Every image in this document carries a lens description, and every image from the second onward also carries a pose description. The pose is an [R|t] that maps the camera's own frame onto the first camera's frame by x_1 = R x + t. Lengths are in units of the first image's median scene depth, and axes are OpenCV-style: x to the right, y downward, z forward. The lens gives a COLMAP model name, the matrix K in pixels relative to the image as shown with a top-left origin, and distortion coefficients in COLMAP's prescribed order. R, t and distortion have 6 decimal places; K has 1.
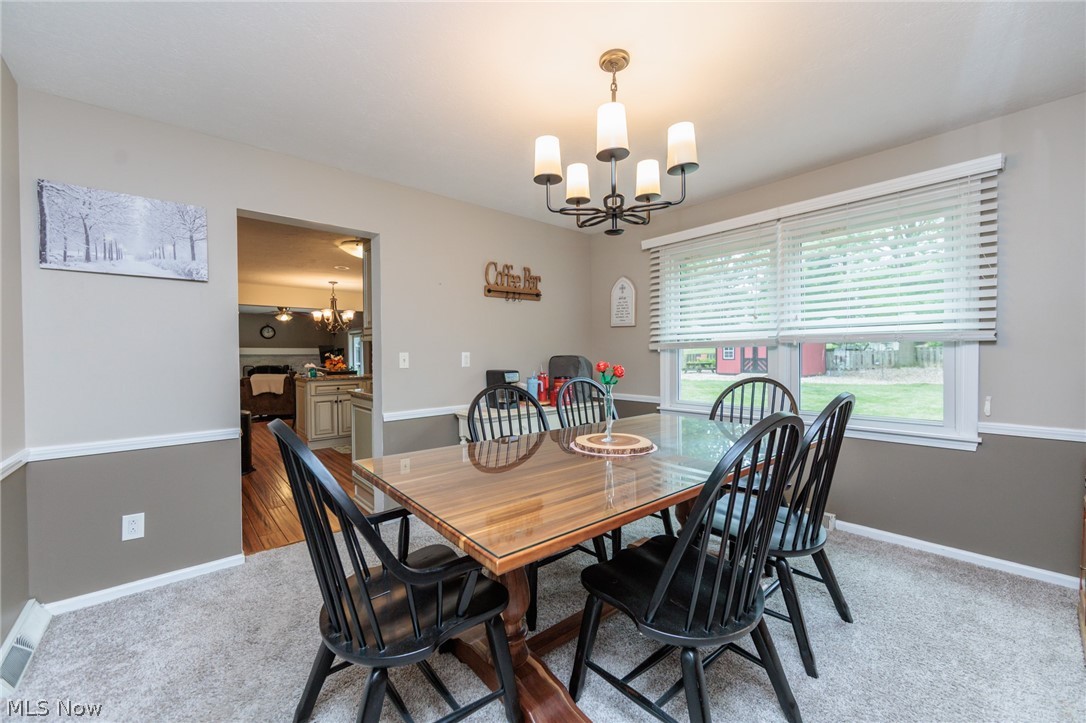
lens RADIAL K [[431.4, 0, 543.0], [0, 431.4, 361.5], [0, 0, 1]] dist [0.000745, 0.000231]
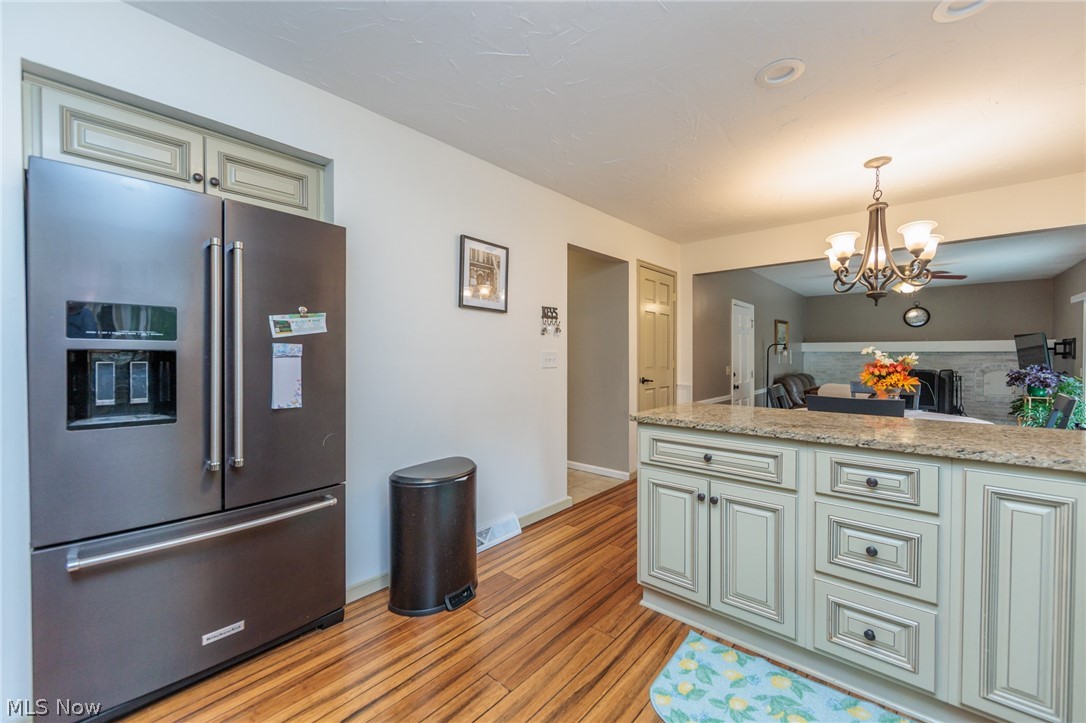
lens RADIAL K [[433.6, 0, 549.7], [0, 433.6, 360.4], [0, 0, 1]] dist [0.000524, 0.000079]
pose [[0.139616, 0.019224, -0.990019, -0.109661], [-0.017103, 0.999709, 0.017000, -0.006963], [0.990058, 0.014559, 0.139904, 0.509646]]
